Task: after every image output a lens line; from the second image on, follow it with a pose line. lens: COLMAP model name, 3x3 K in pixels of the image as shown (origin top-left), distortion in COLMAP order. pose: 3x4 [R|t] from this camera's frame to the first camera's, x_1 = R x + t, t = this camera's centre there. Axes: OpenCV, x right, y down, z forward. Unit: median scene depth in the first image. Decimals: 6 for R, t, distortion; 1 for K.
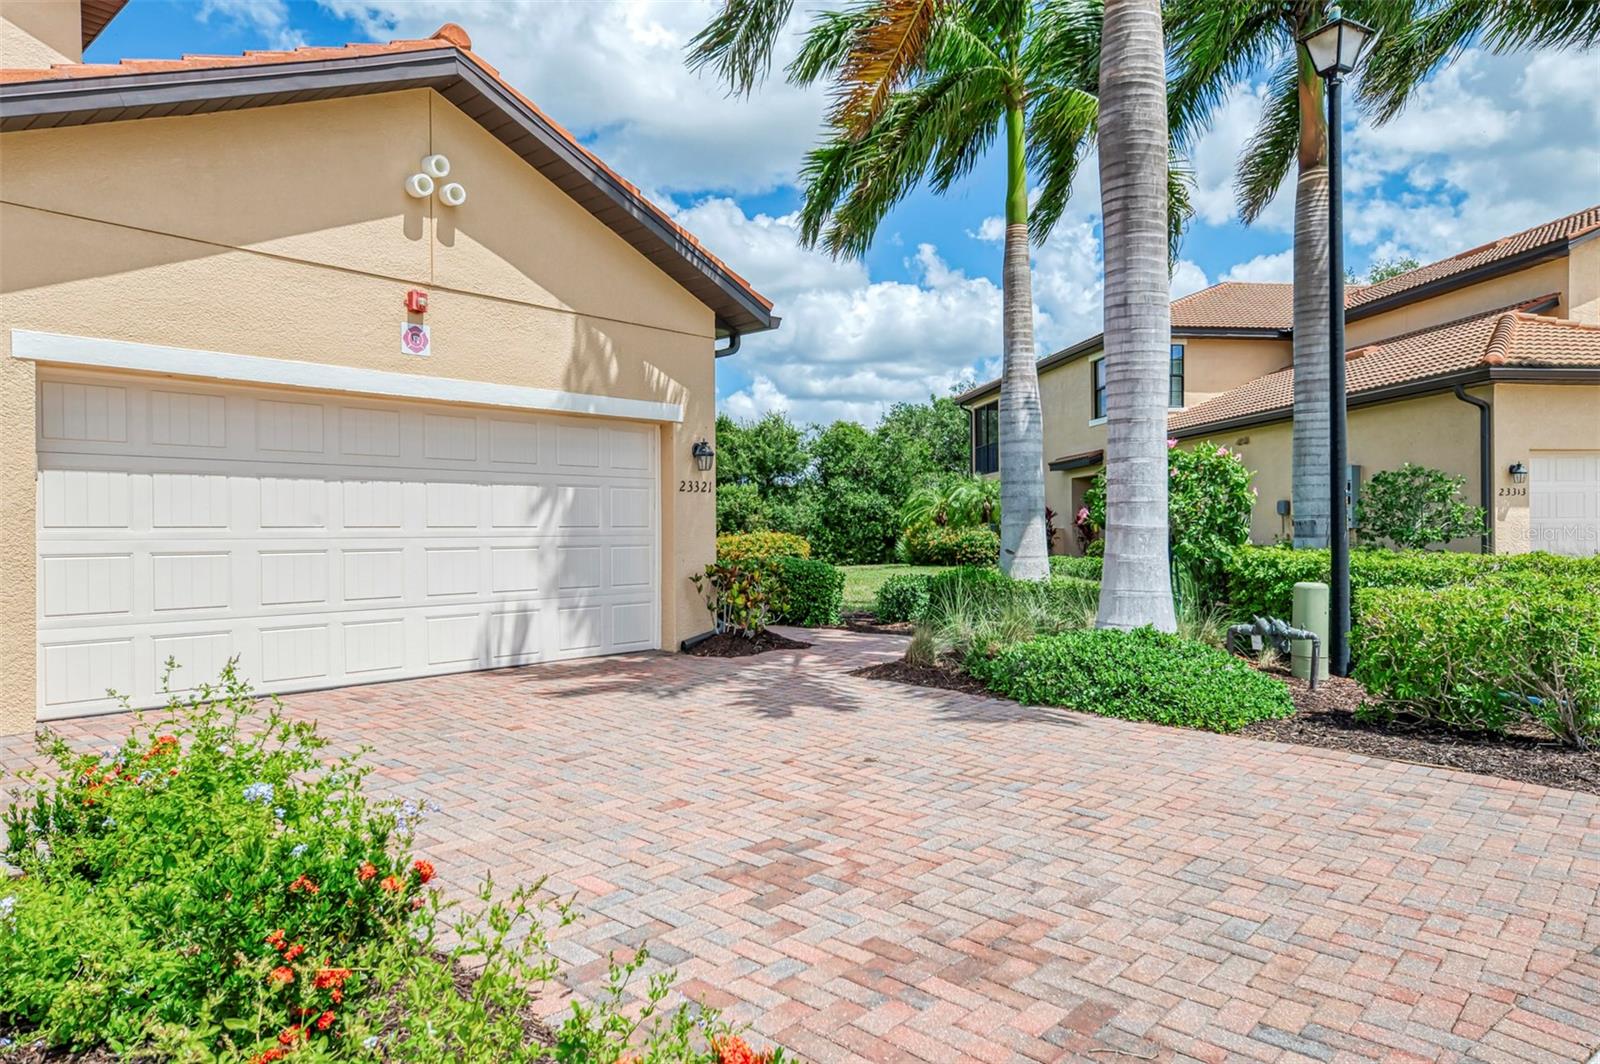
lens RADIAL K [[1031.0, 0, 800.0], [0, 1031.0, 532.0], [0, 0, 1]] dist [0.016034, 0.001677]
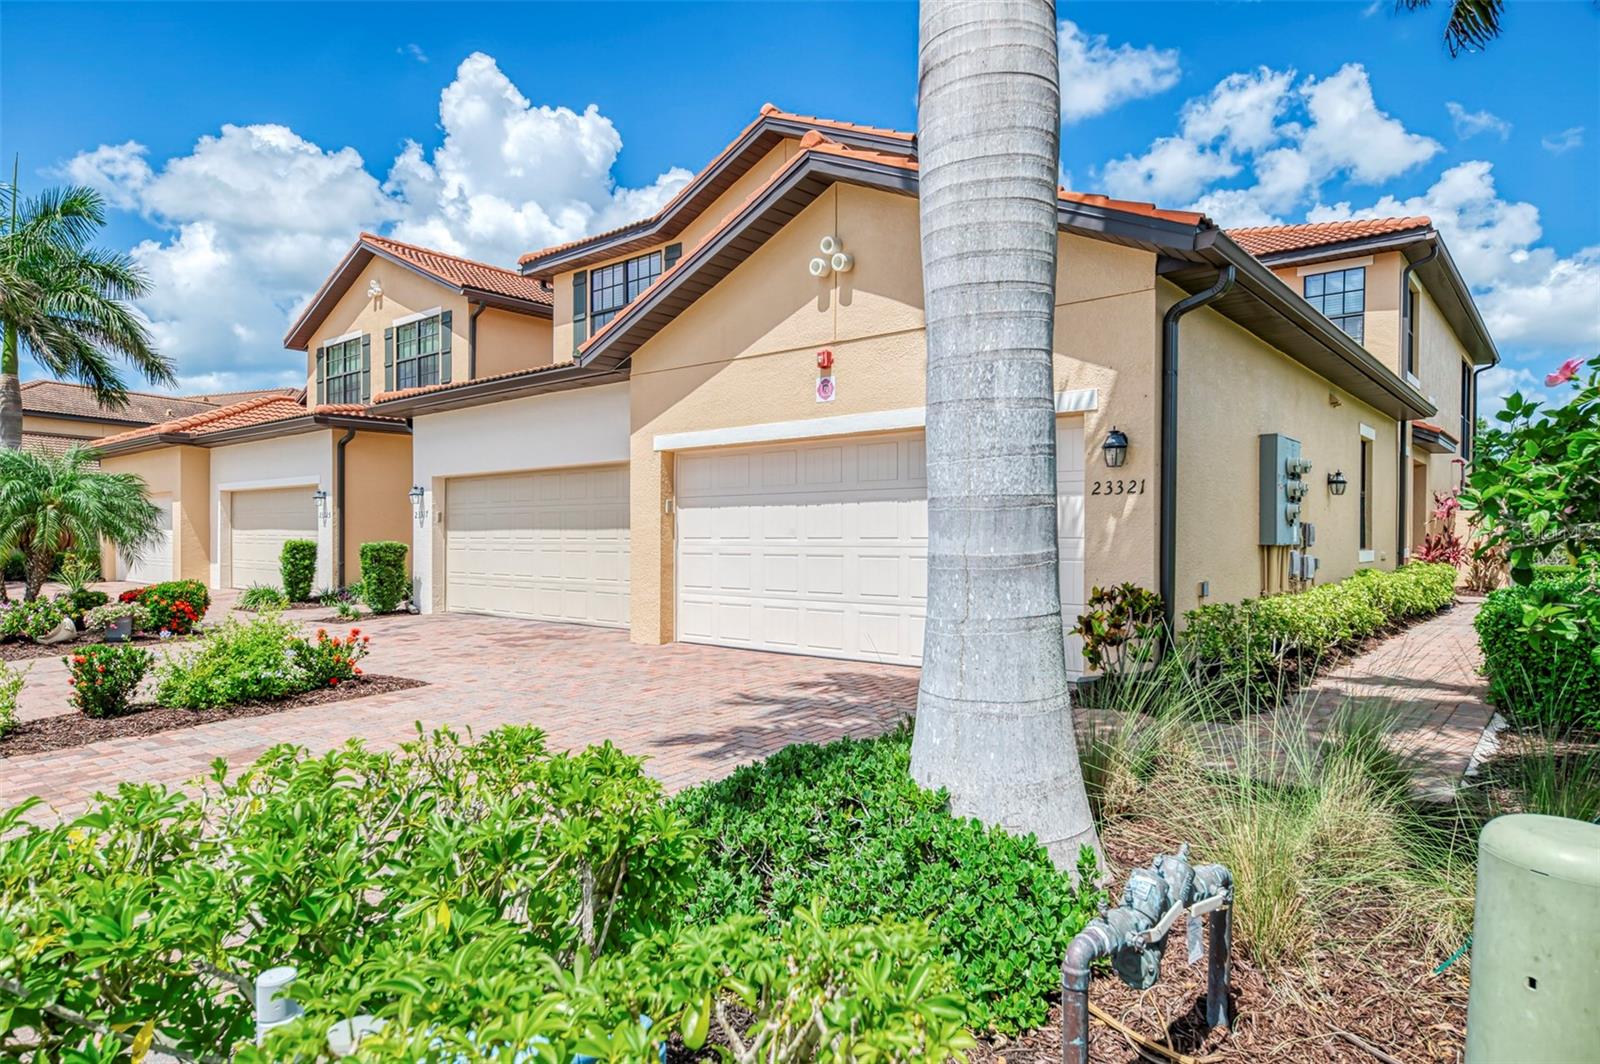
lens RADIAL K [[946.2, 0, 800.0], [0, 946.2, 532.0], [0, 0, 1]] dist [0.006351, 0.000840]
pose [[0.036267, -0.001013, -0.999342, 0.782104], [-0.000611, 0.999999, -0.001036, -0.011317], [0.999342, 0.000649, 0.036267, 0.929828]]
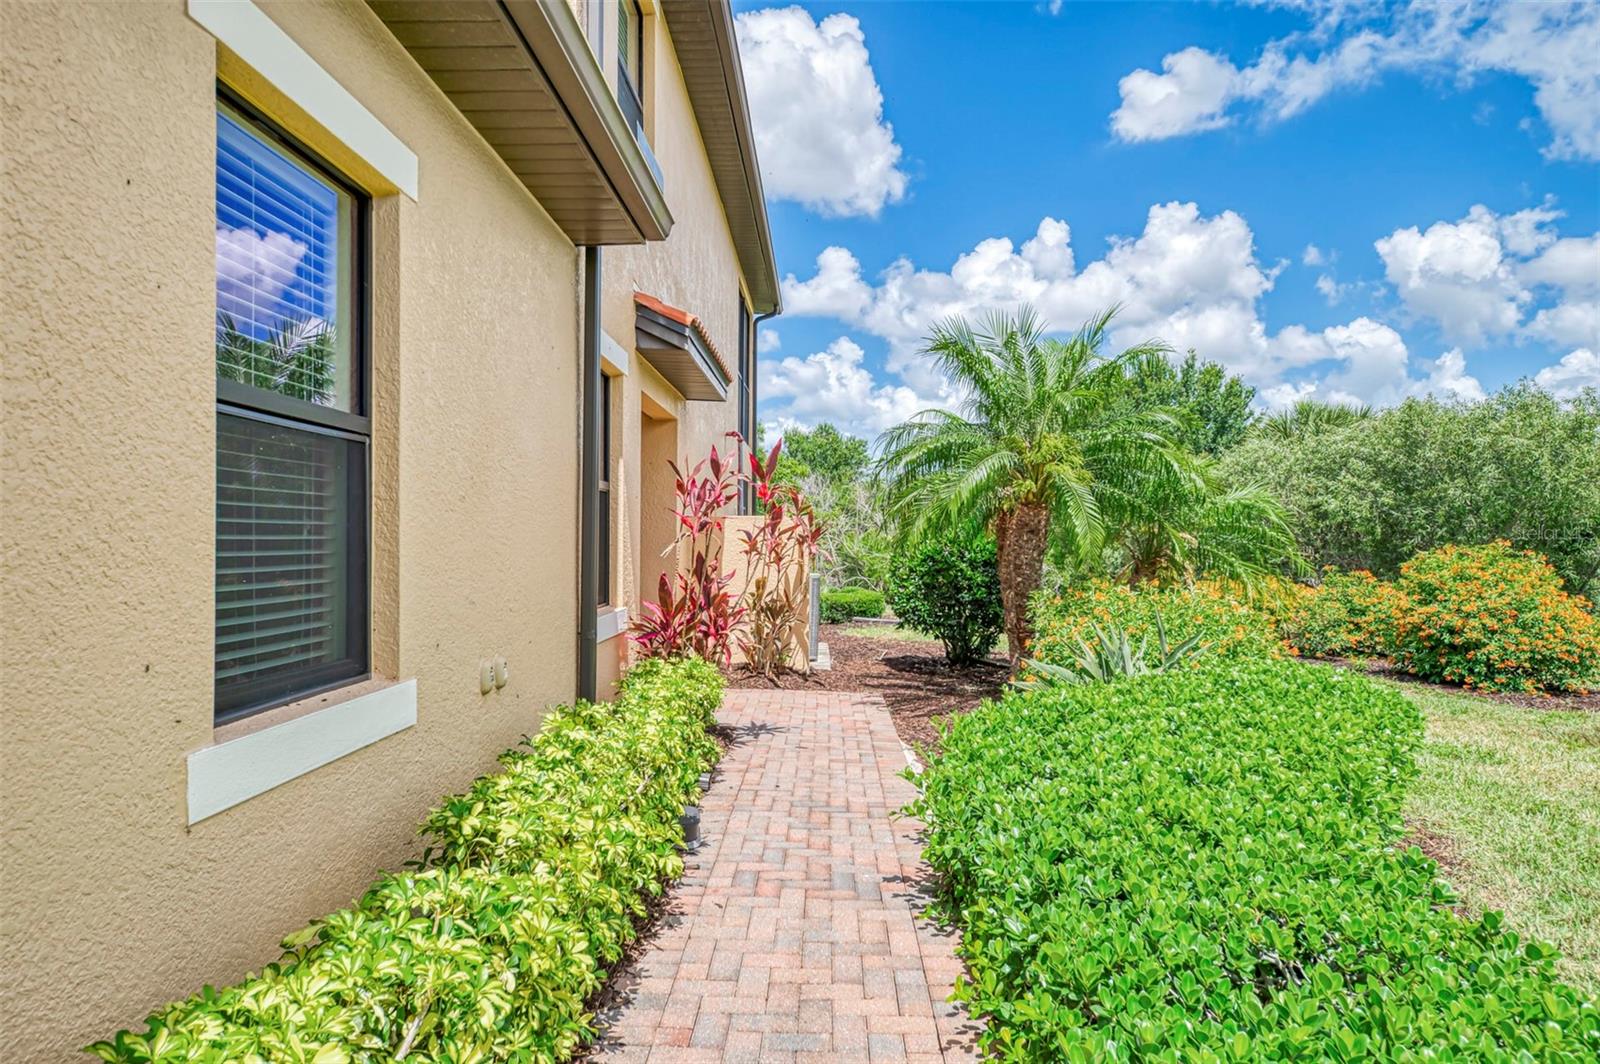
lens RADIAL K [[867.3, 0, 800.0], [0, 867.3, 532.0], [0, 0, 1]] dist [-0.000072, 0.000001]
pose [[0.651540, 0.001133, -0.758613, -0.752154], [-0.000378, 0.999999, 0.001169, -0.051727], [0.758614, -0.000475, 0.651540, 2.097084]]
